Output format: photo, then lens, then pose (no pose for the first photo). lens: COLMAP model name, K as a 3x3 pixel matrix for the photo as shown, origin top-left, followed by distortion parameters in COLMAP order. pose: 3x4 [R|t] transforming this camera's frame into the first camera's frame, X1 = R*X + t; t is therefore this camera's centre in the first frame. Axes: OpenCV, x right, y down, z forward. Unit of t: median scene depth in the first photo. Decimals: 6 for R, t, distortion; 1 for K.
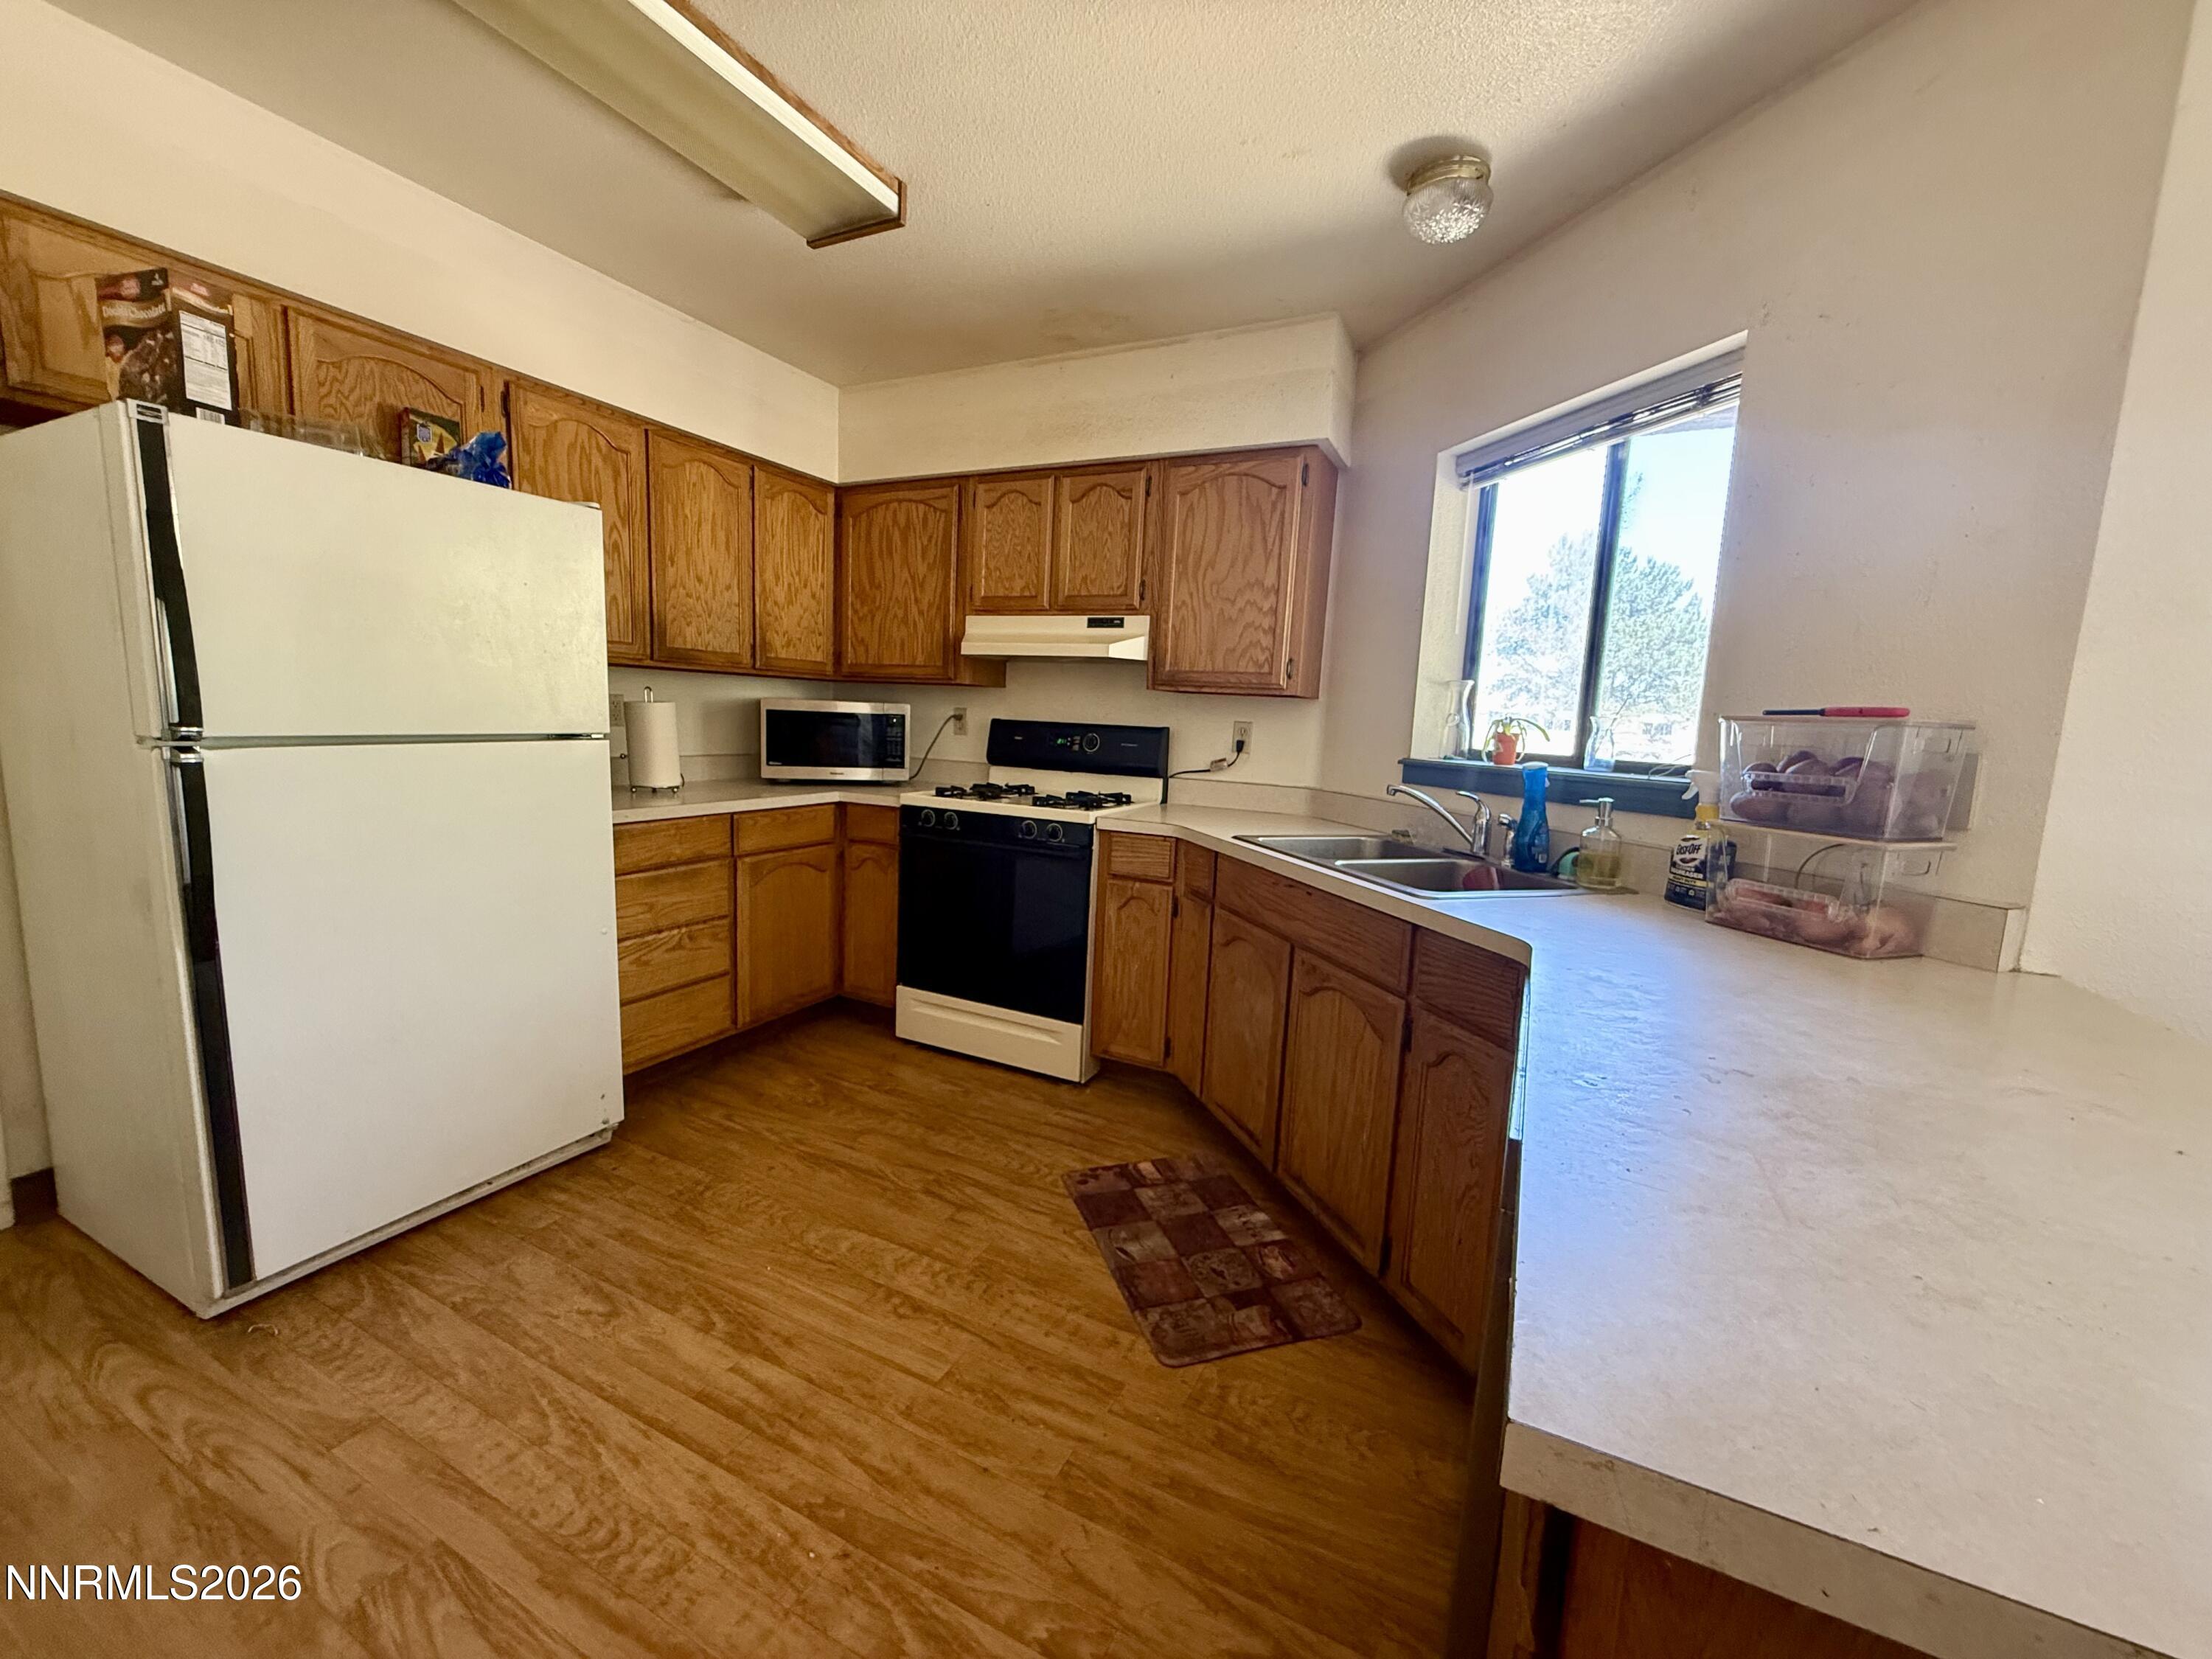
lens RADIAL K [[884.8, 0, 1093.9], [0, 884.8, 829.9], [0, 0, 1]] dist [0.000717, 0.000516]
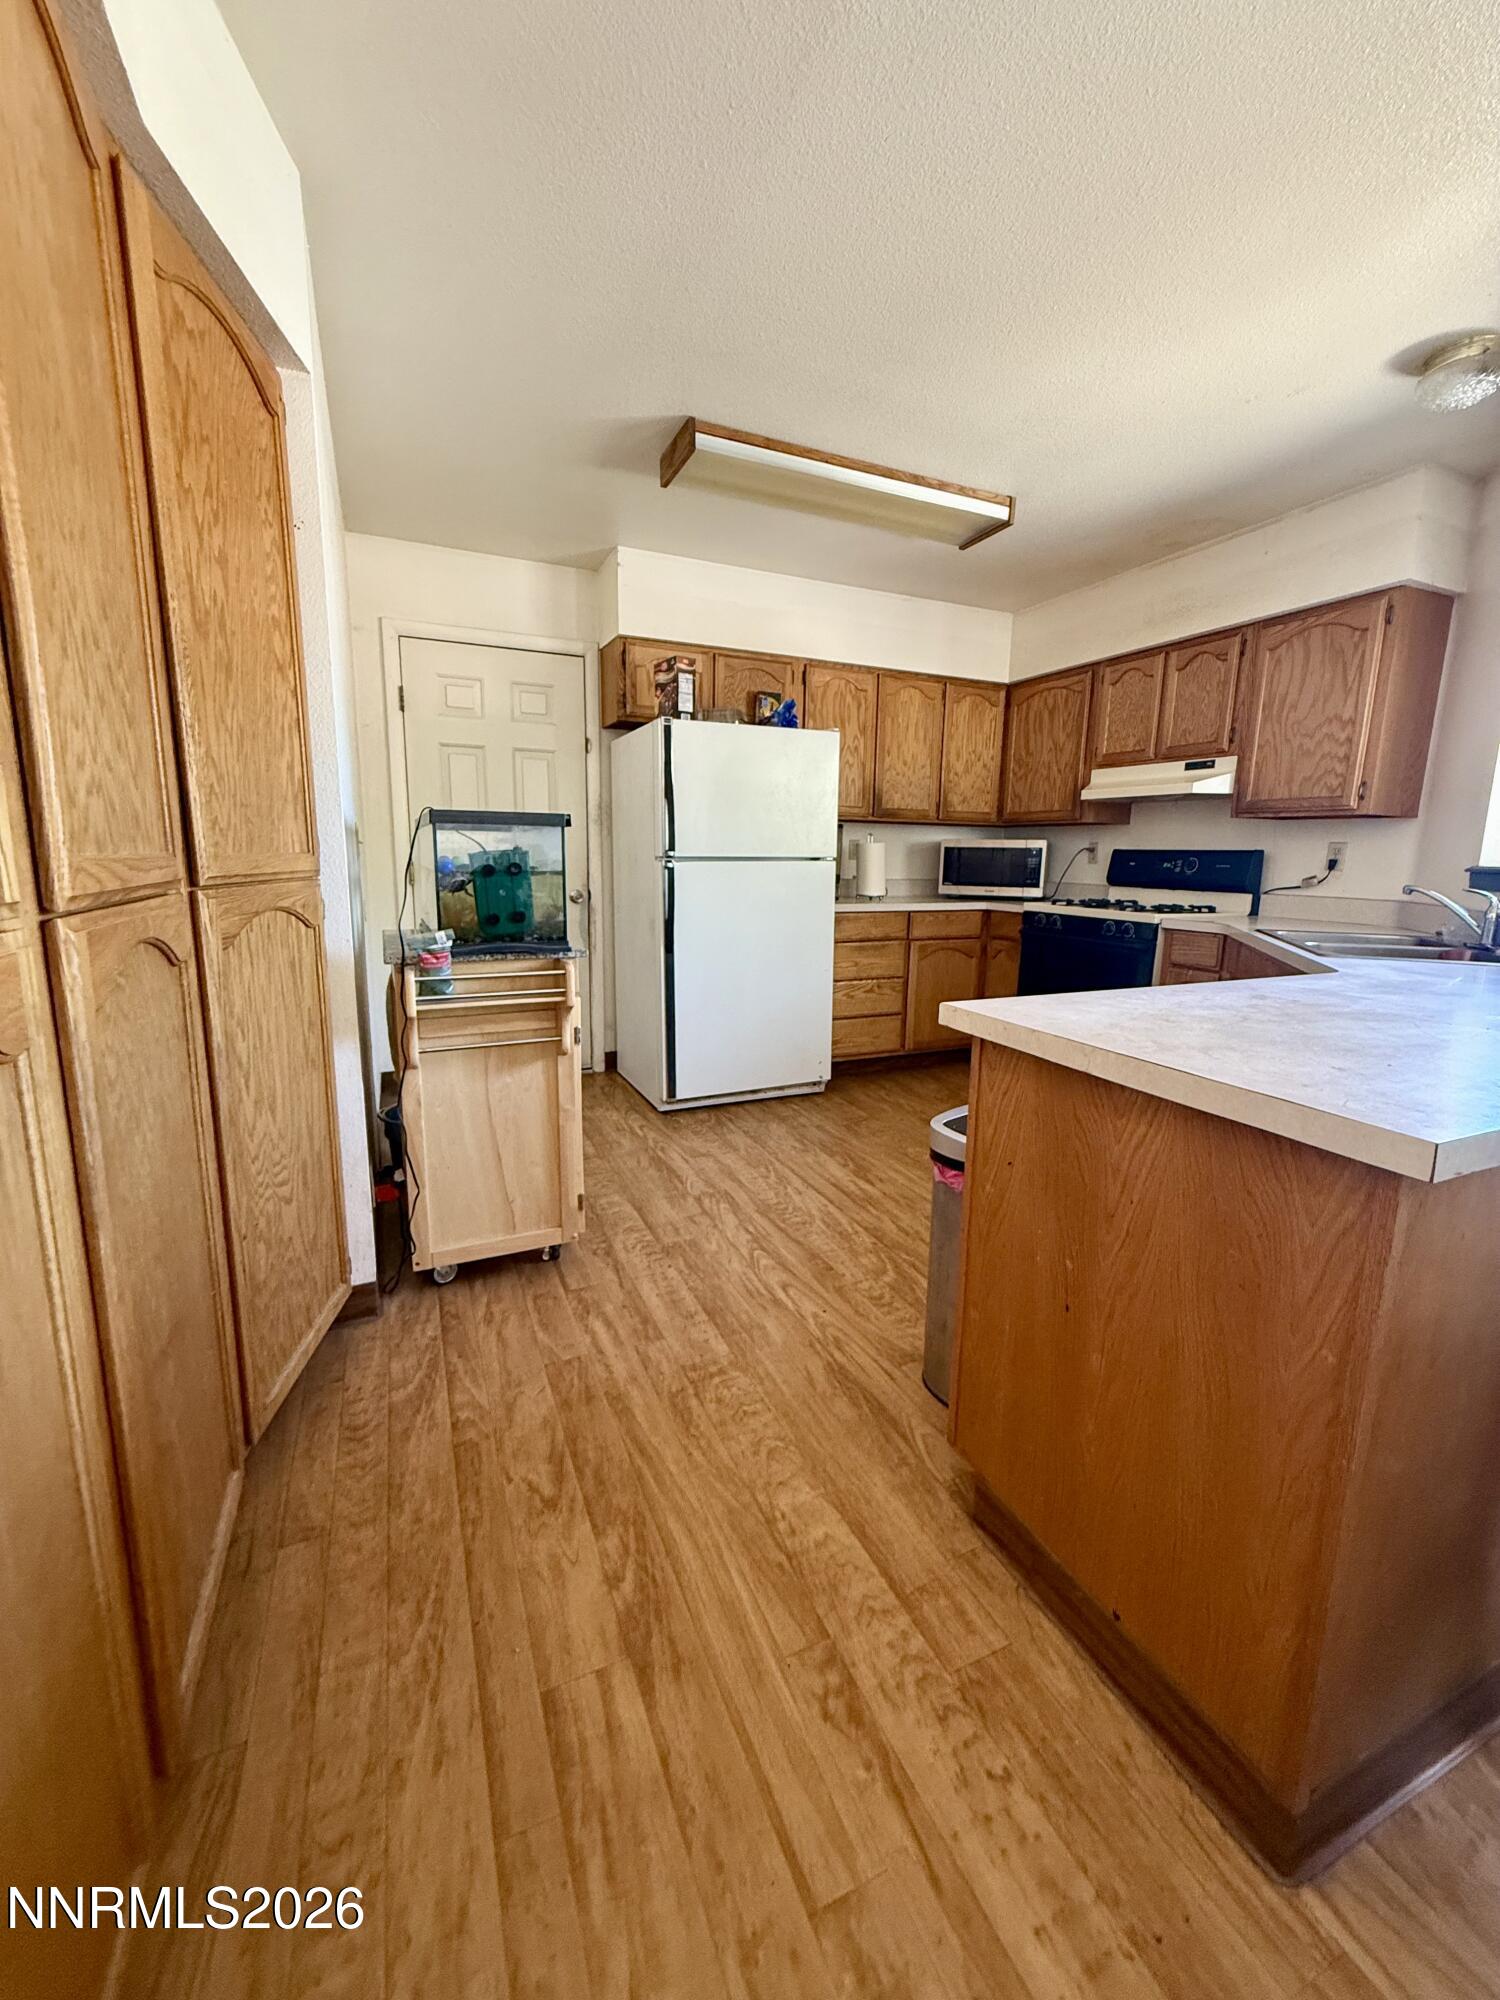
lens RADIAL K [[800.0, 0, 751.8], [0, 800.0, 995.3], [0, 0, 1]] dist [0.000717, 0.000516]
pose [[0.775016, 0.080394, -0.626807, 0.299341], [-0.065567, 0.996751, 0.046772, 0.087328], [0.628531, 0.004848, 0.777770, -0.303625]]
